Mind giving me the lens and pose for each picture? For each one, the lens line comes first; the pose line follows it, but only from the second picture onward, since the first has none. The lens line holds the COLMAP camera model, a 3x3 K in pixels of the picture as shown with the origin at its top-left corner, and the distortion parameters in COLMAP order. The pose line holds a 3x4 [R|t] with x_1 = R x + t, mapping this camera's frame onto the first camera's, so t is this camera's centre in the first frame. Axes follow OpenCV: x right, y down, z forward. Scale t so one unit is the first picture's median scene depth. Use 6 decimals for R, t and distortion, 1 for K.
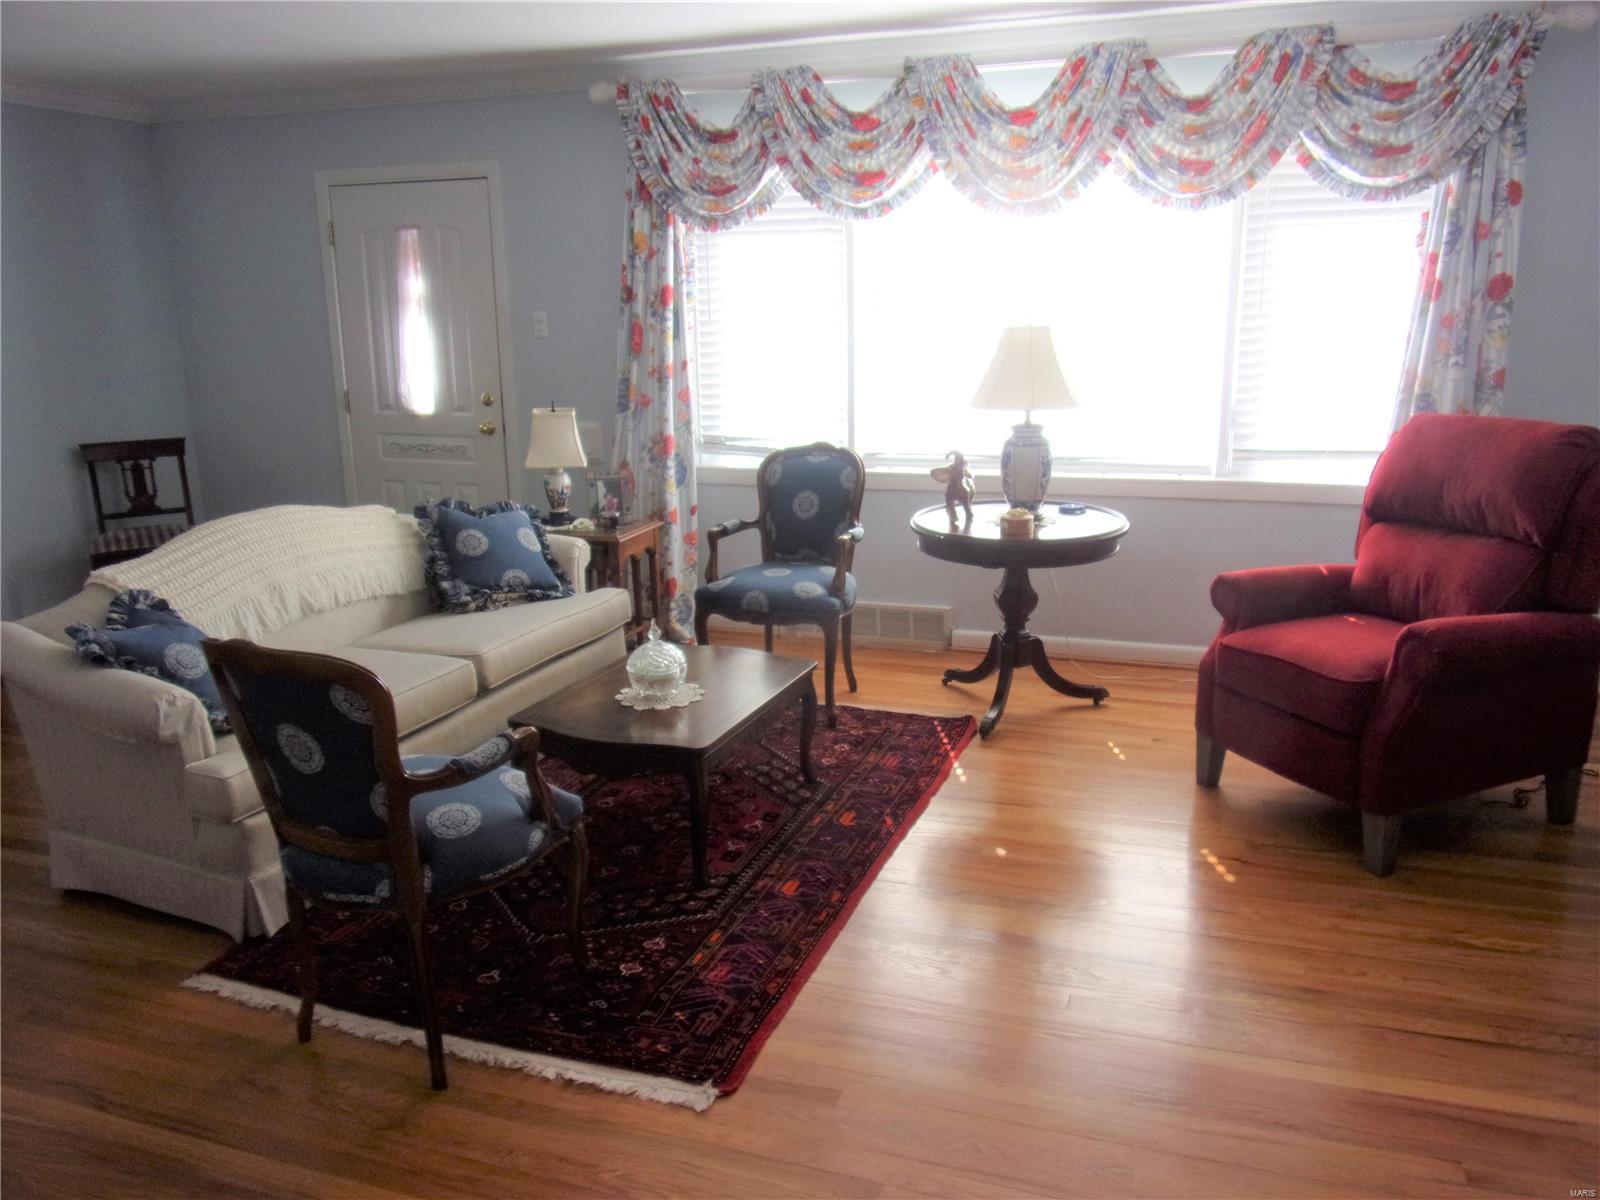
lens RADIAL K [[1200.6, 0, 805.4], [0, 1200.6, 601.4], [0, 0, 1]] dist [-0.003615, 0.000333]
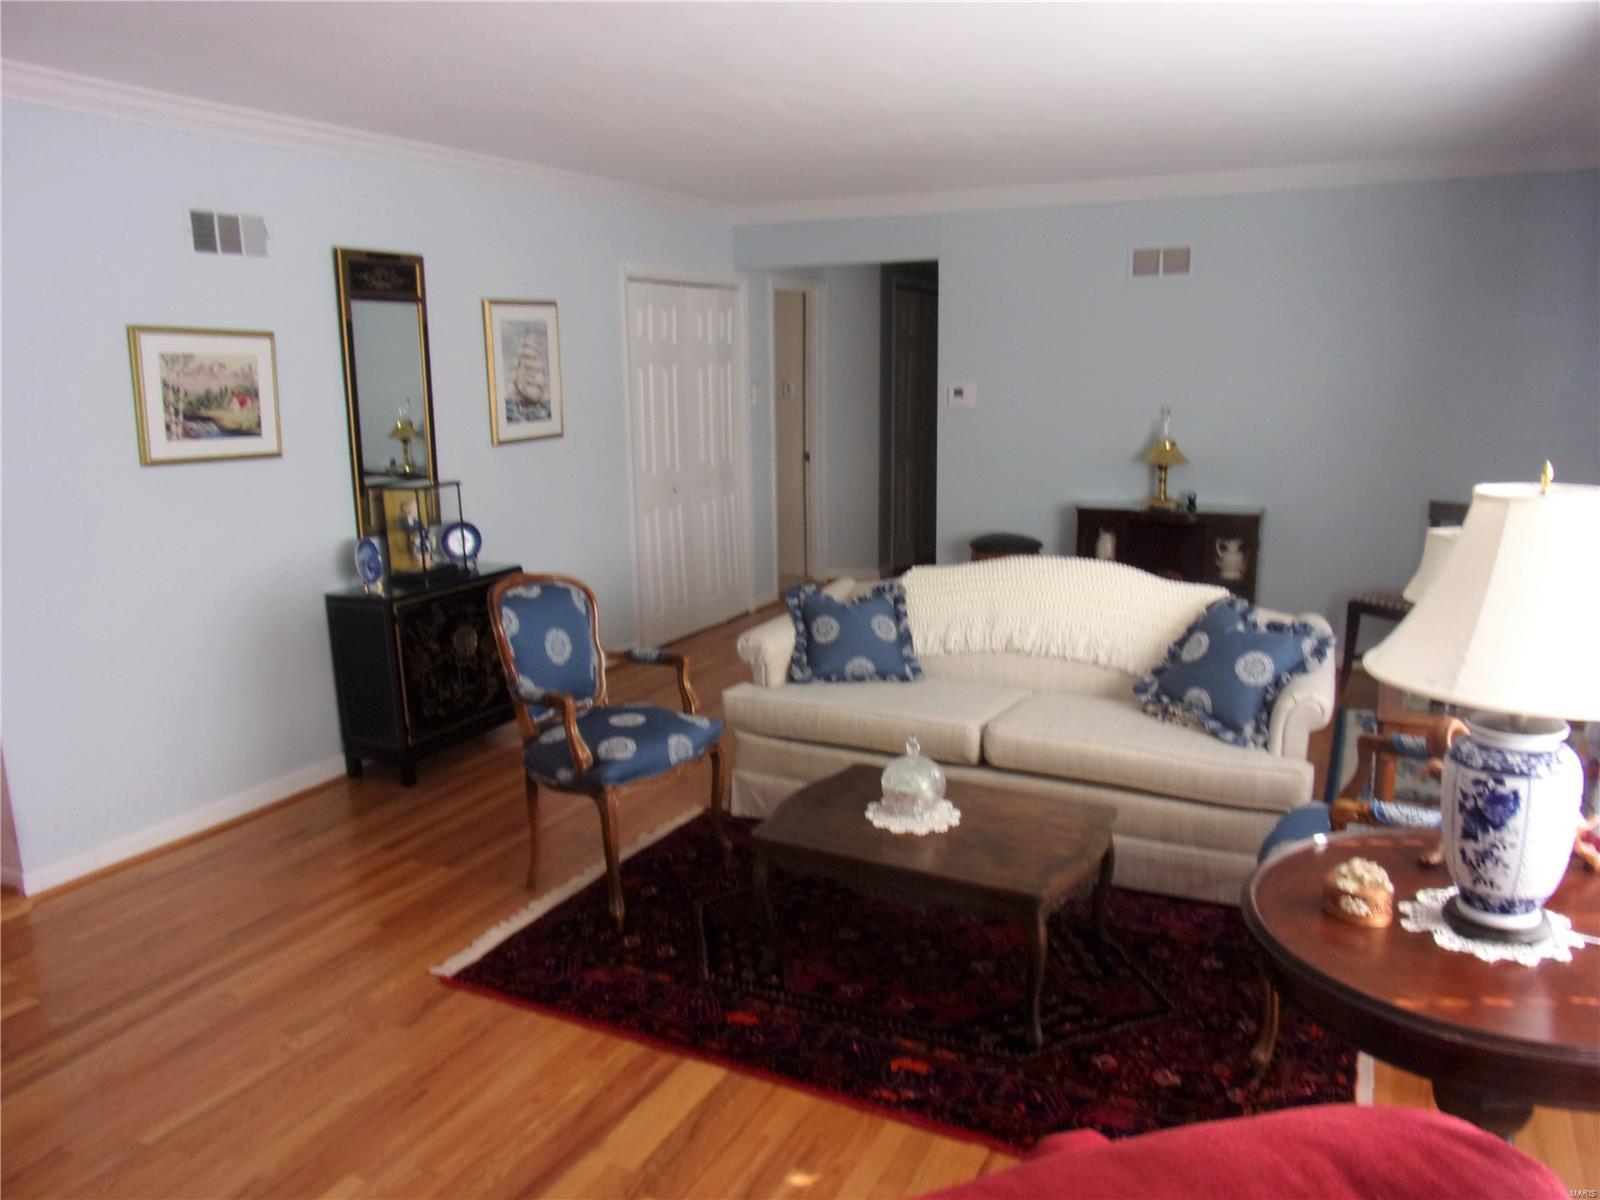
lens RADIAL K [[1200.6, 0, 806.3], [0, 1200.6, 597.6], [0, 0, 1]] dist [-0.003615, 0.000333]
pose [[-0.128158, 0.220684, -0.966889, 0.749816], [-0.214128, 0.945776, 0.244247, -0.291518], [0.968362, 0.238340, -0.073955, 0.938473]]
